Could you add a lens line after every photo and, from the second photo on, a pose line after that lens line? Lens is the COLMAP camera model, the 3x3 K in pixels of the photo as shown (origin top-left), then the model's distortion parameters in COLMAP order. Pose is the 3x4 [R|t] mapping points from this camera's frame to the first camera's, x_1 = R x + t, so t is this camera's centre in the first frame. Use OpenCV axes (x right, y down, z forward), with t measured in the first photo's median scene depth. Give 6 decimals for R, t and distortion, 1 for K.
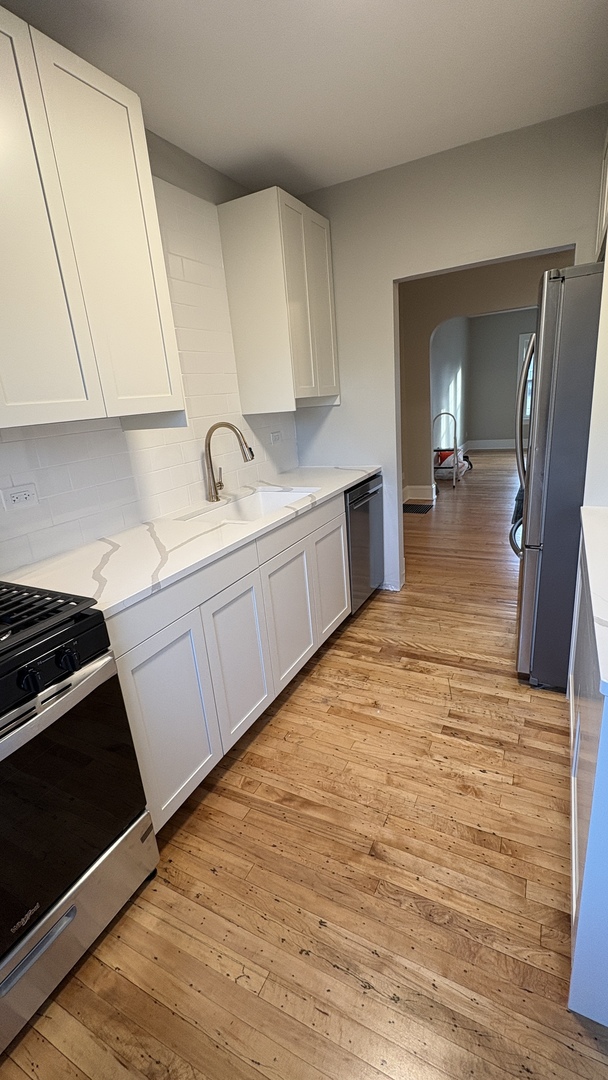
lens RADIAL K [[471.2, 0, 306.4], [0, 471.2, 539.8], [0, 0, 1]] dist [-0.001325, -0.000002]
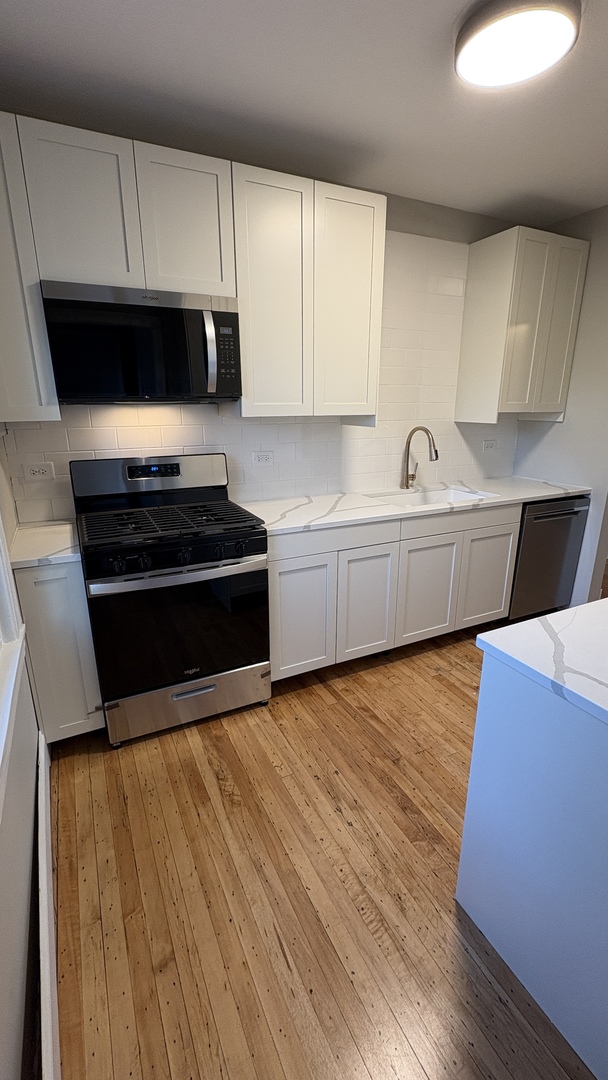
lens RADIAL K [[471.2, 0, 303.9], [0, 471.2, 540.4], [0, 0, 1]] dist [-0.001325, -0.000002]
pose [[0.803602, 0.244804, -0.542490, 0.396186], [-0.236684, 0.967763, 0.086108, 0.007351], [0.546081, 0.059203, 0.835638, -0.226952]]
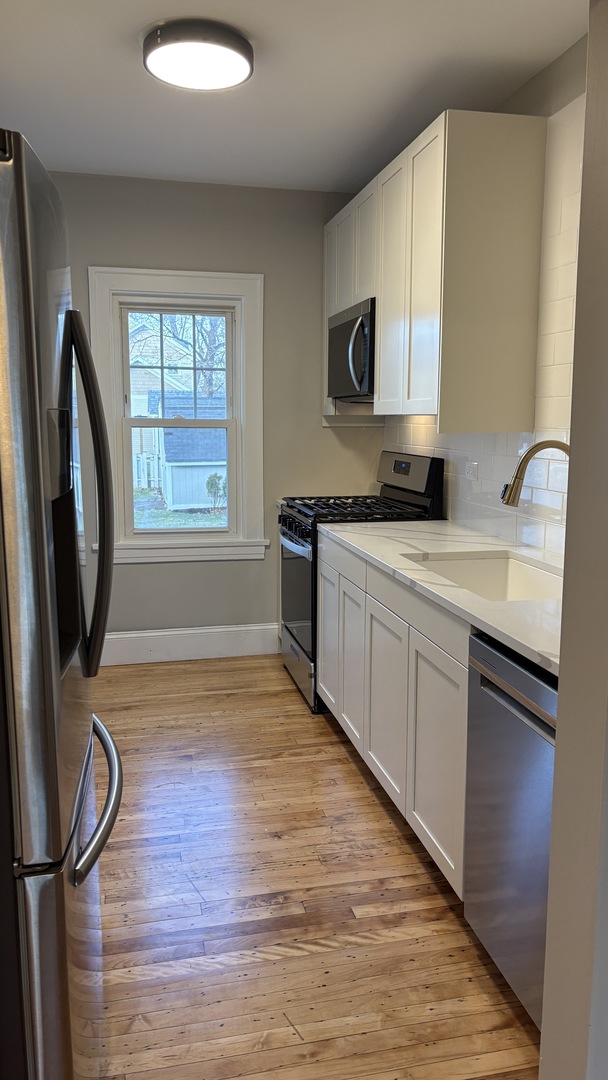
lens RADIAL K [[815.5, 0, 310.3], [0, 815.5, 536.7], [0, 0, 1]] dist [0.024974, -0.017436]
pose [[-0.765212, 0.179050, -0.618379, 0.924240], [-0.127159, 0.899585, 0.417825, -0.679136], [0.631096, 0.398357, -0.665605, 1.951267]]
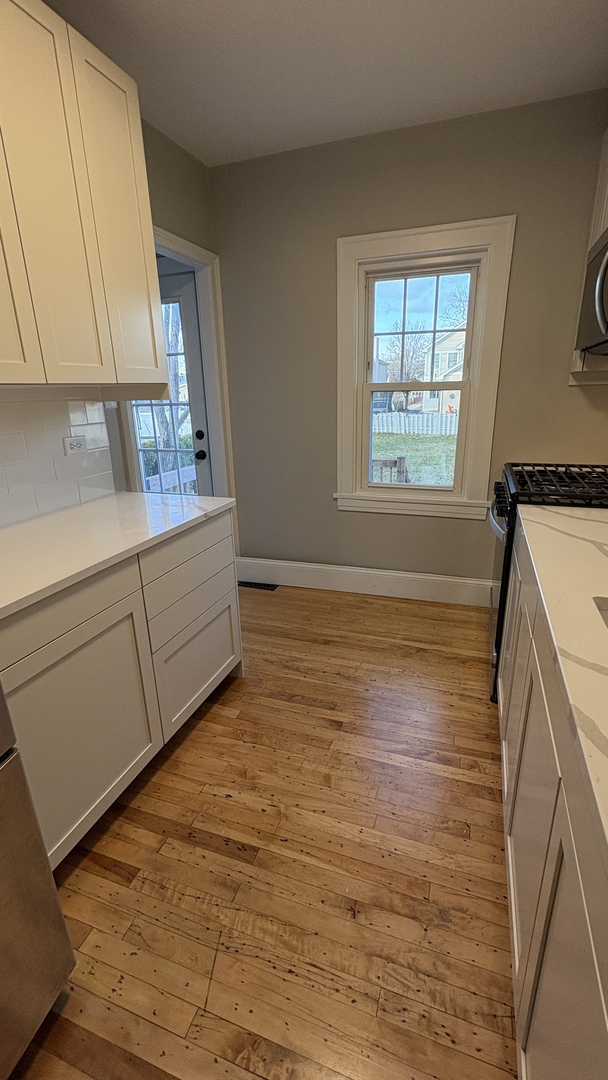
lens RADIAL K [[471.2, 0, 302.1], [0, 471.2, 539.5], [0, 0, 1]] dist [-0.001325, -0.000002]
pose [[-0.985747, 0.146829, -0.082126, 0.220248], [0.073553, 0.815163, 0.574542, -0.414829], [0.151306, 0.560313, -0.814344, 1.403987]]
